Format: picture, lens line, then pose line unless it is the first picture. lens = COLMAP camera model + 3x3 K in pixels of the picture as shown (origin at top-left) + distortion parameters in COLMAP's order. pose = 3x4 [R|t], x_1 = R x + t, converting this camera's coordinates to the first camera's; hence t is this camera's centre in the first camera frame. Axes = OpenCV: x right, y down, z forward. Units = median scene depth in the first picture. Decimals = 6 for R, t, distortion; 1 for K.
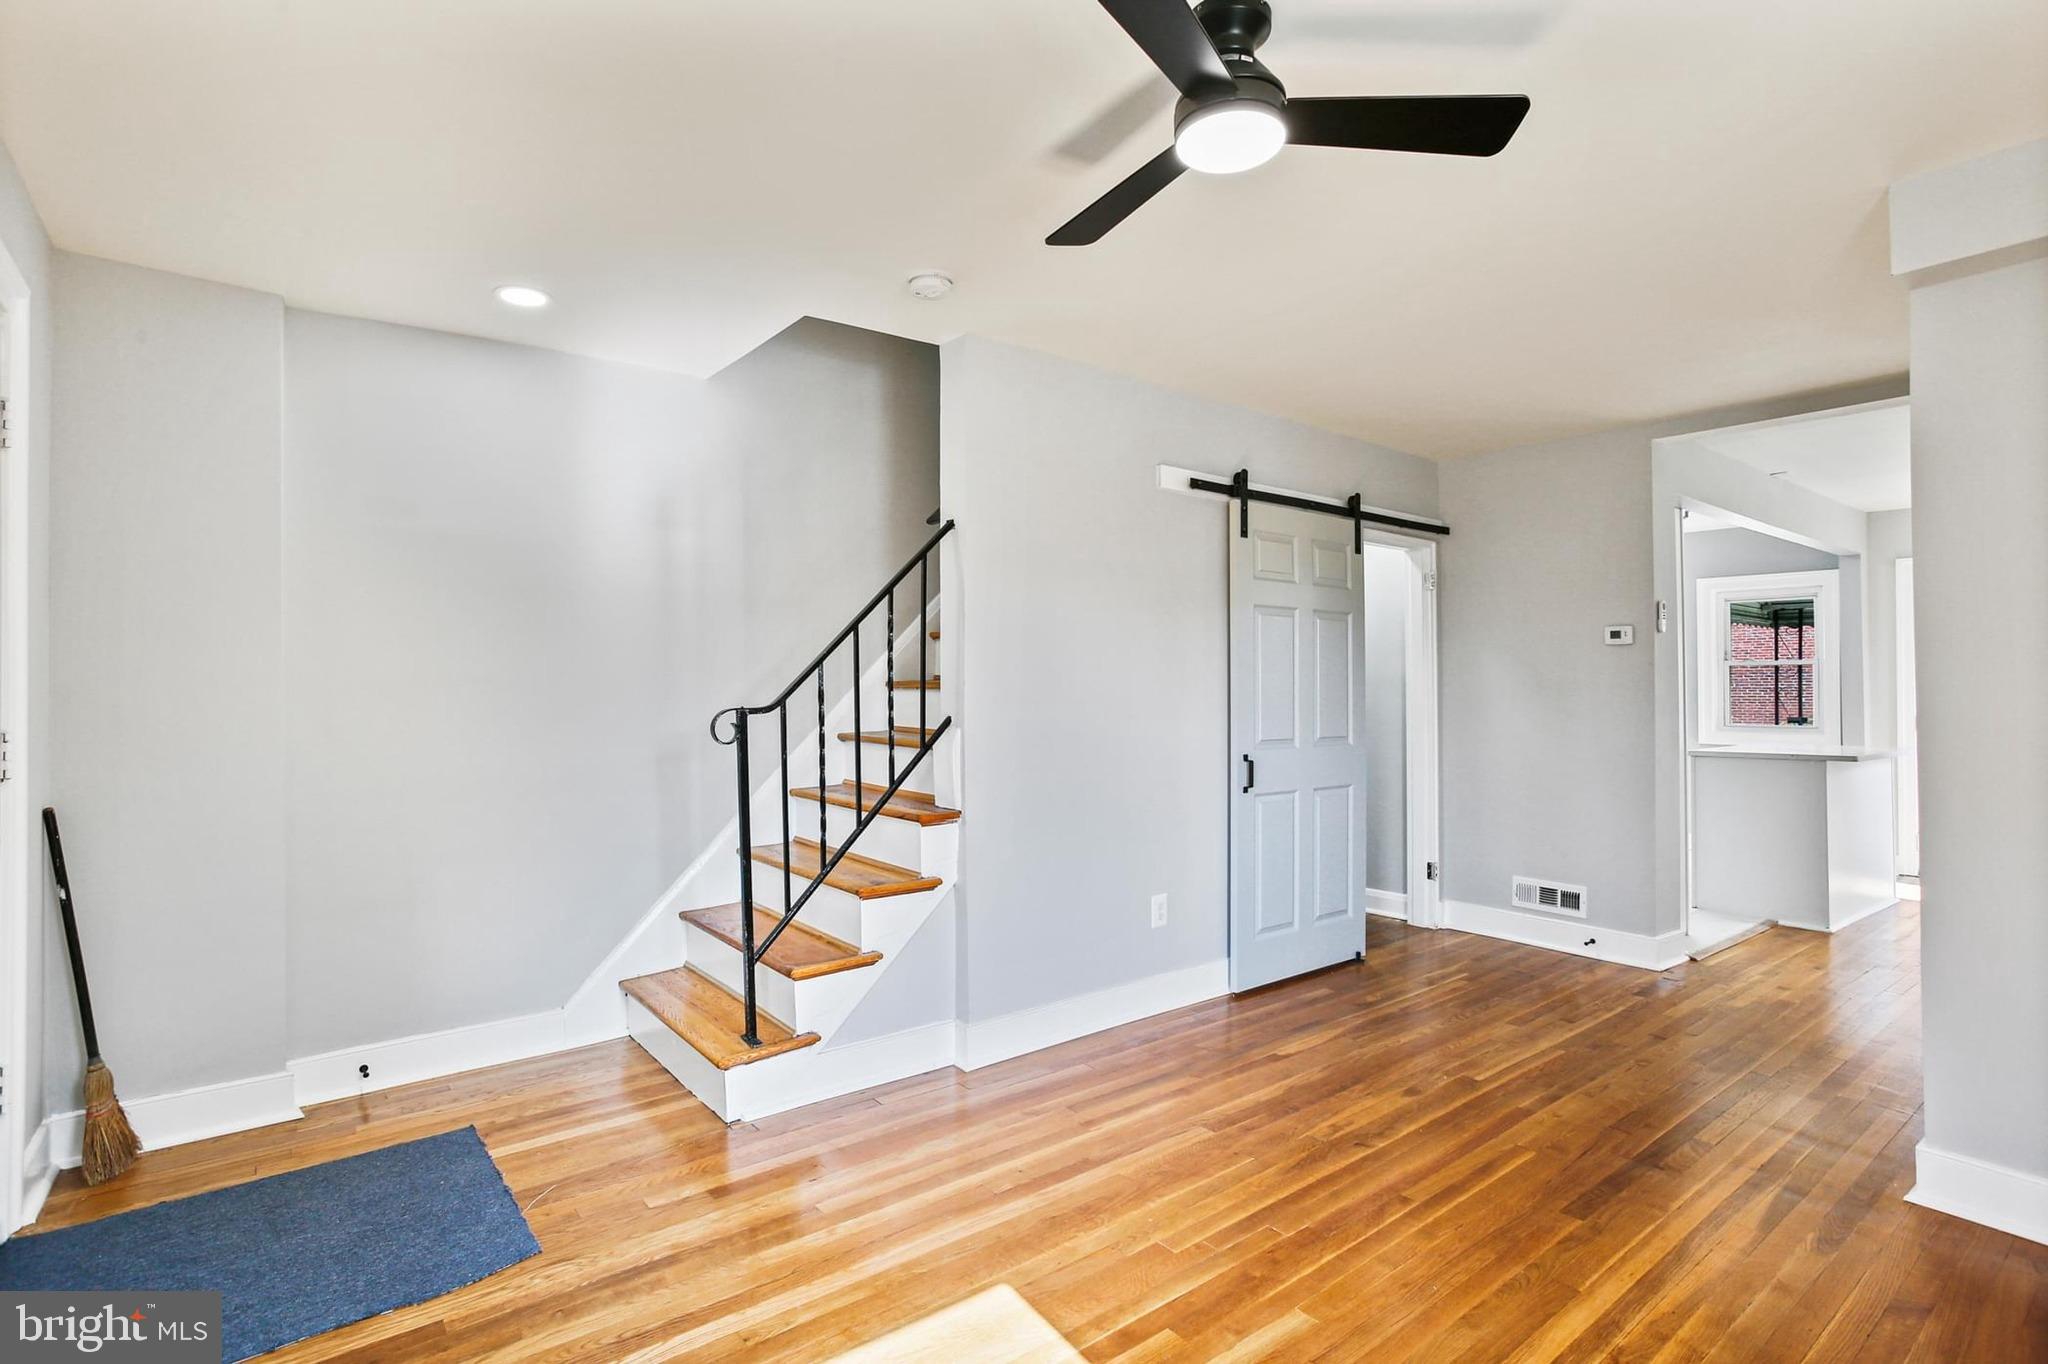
lens RADIAL K [[1009.0, 0, 1014.2], [0, 1009.0, 688.0], [0, 0, 1]] dist [-0.033628, 0.023314]
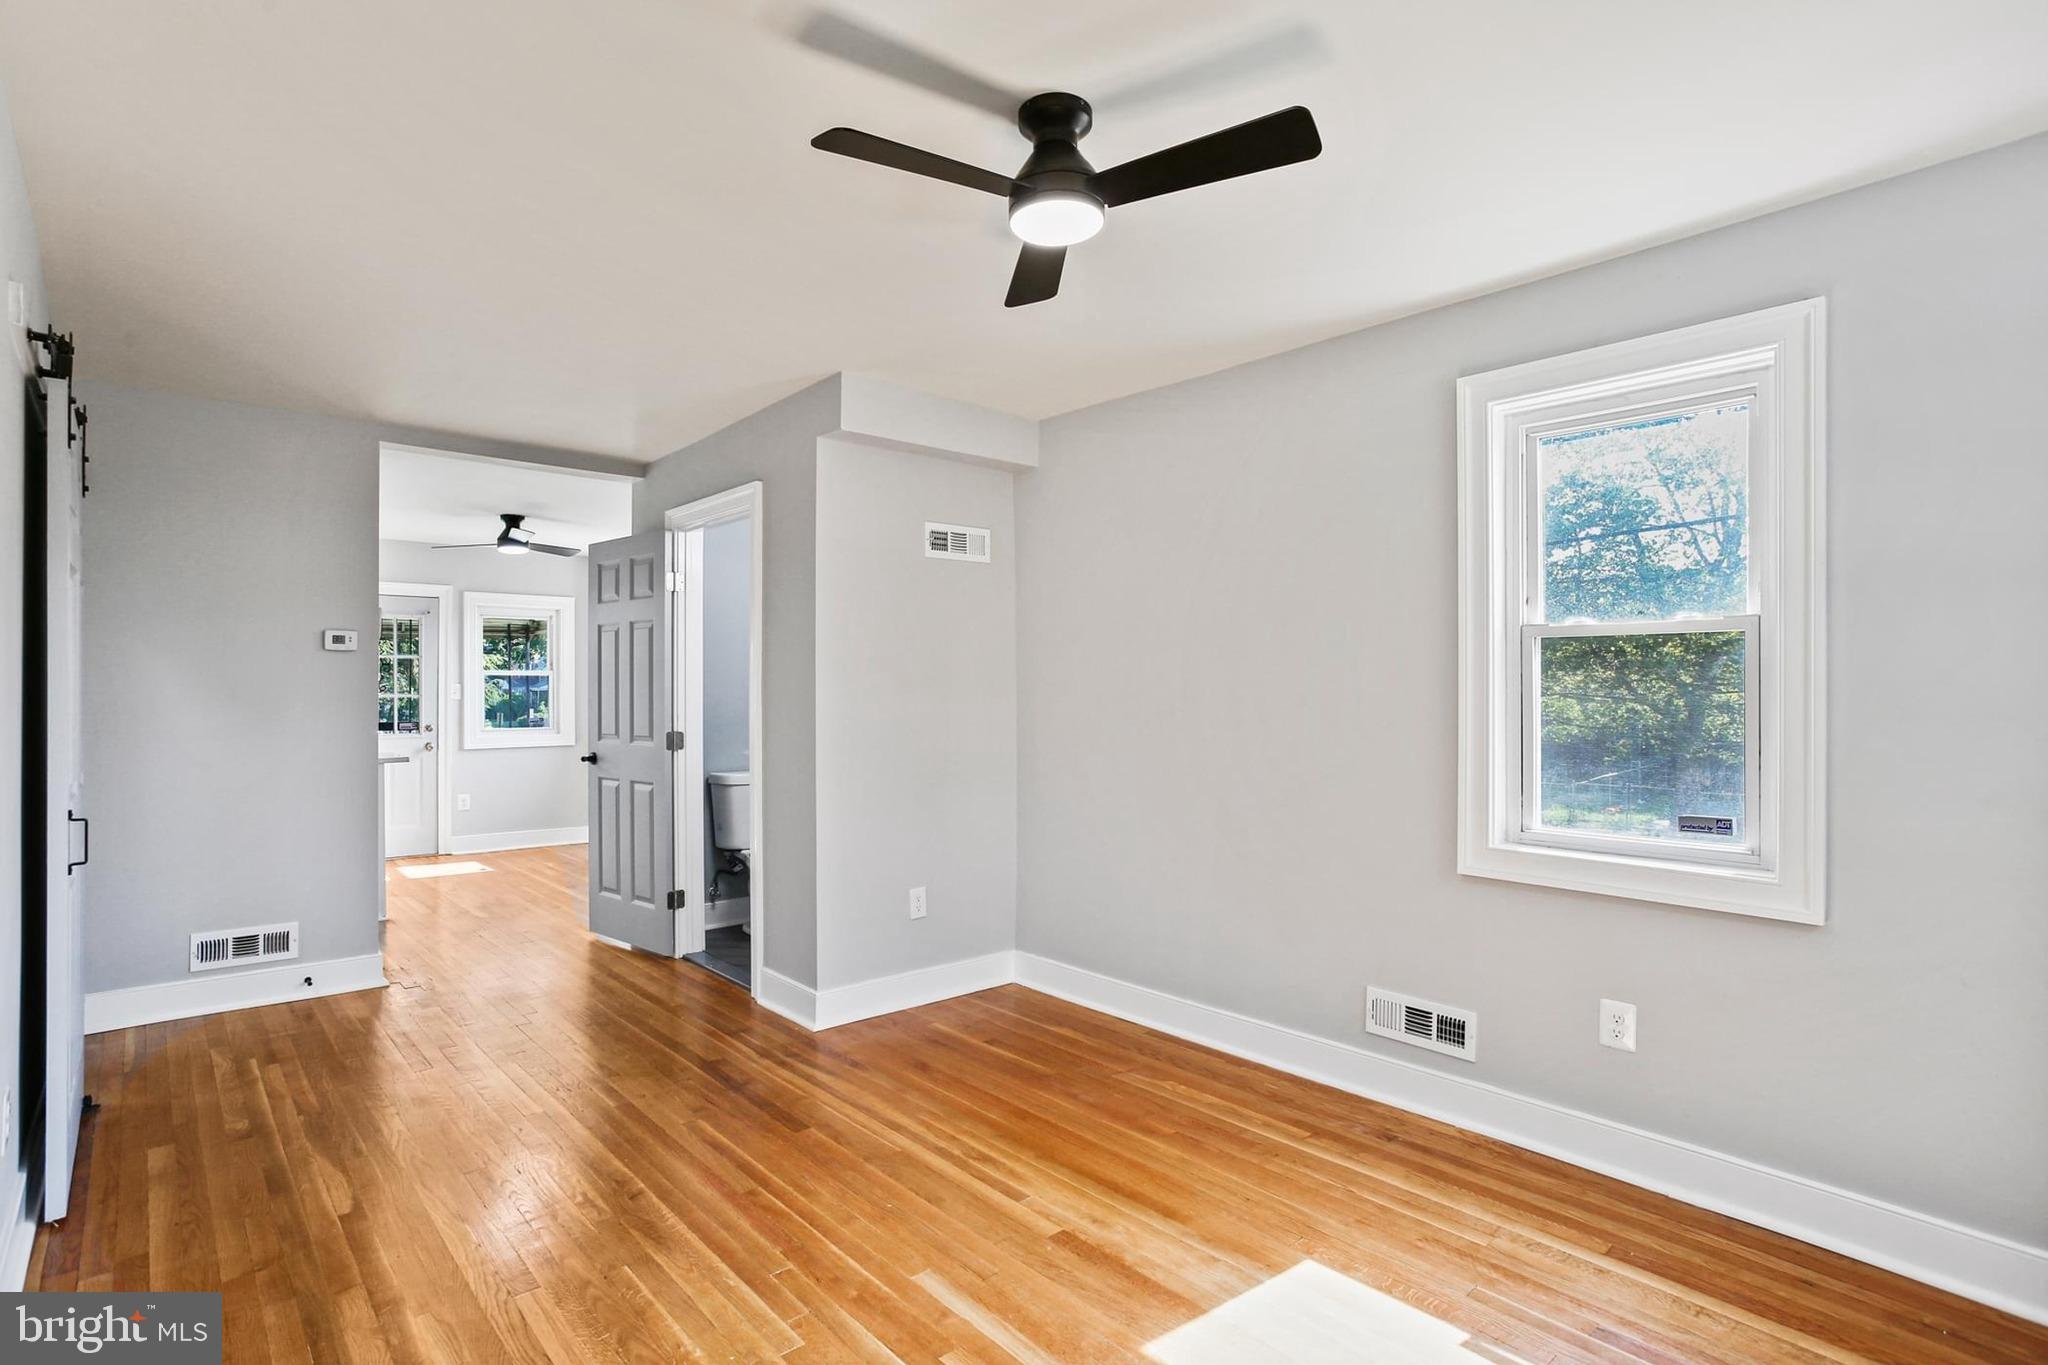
lens RADIAL K [[1009.0, 0, 1014.2], [0, 1009.0, 688.5], [0, 0, 1]] dist [-0.033628, 0.023314]
pose [[-0.079044, 0.012680, 0.996790, -0.635225], [0.000314, 0.999919, -0.012695, 0.006518], [-0.996871, -0.000690, -0.079042, 0.779233]]
